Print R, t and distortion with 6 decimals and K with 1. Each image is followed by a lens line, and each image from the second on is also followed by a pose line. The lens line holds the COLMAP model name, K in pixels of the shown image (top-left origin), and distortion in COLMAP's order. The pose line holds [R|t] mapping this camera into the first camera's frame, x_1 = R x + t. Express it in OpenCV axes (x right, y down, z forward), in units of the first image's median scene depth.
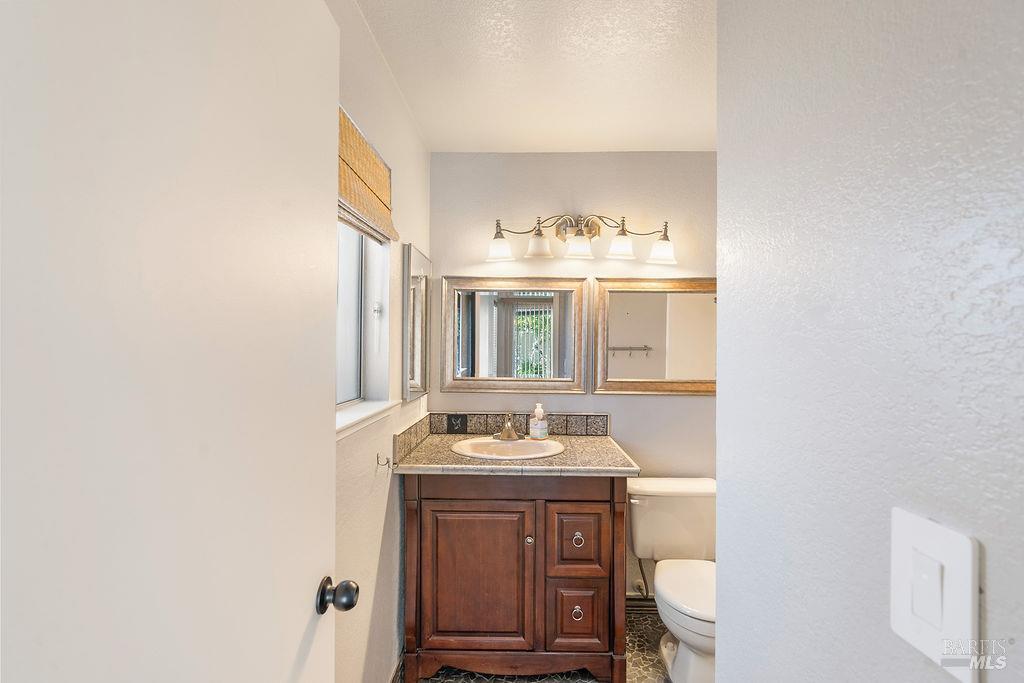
lens RADIAL K [[463.5, 0, 512.7], [0, 463.5, 342.3], [0, 0, 1]] dist [-0.003572, 0.001356]
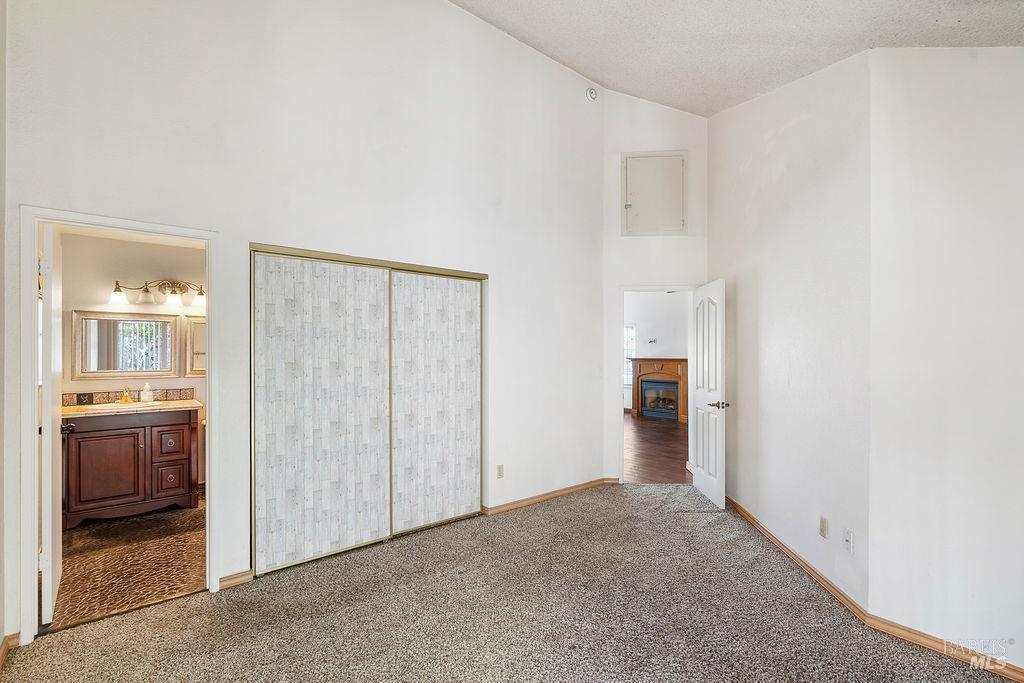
lens RADIAL K [[463.5, 0, 513.0], [0, 463.5, 350.6], [0, 0, 1]] dist [-0.003572, 0.001356]
pose [[0.751607, -0.006155, 0.659582, -0.060928], [0.001711, 0.999971, 0.007381, -0.007728], [-0.659609, -0.004418, 0.751596, -1.303275]]
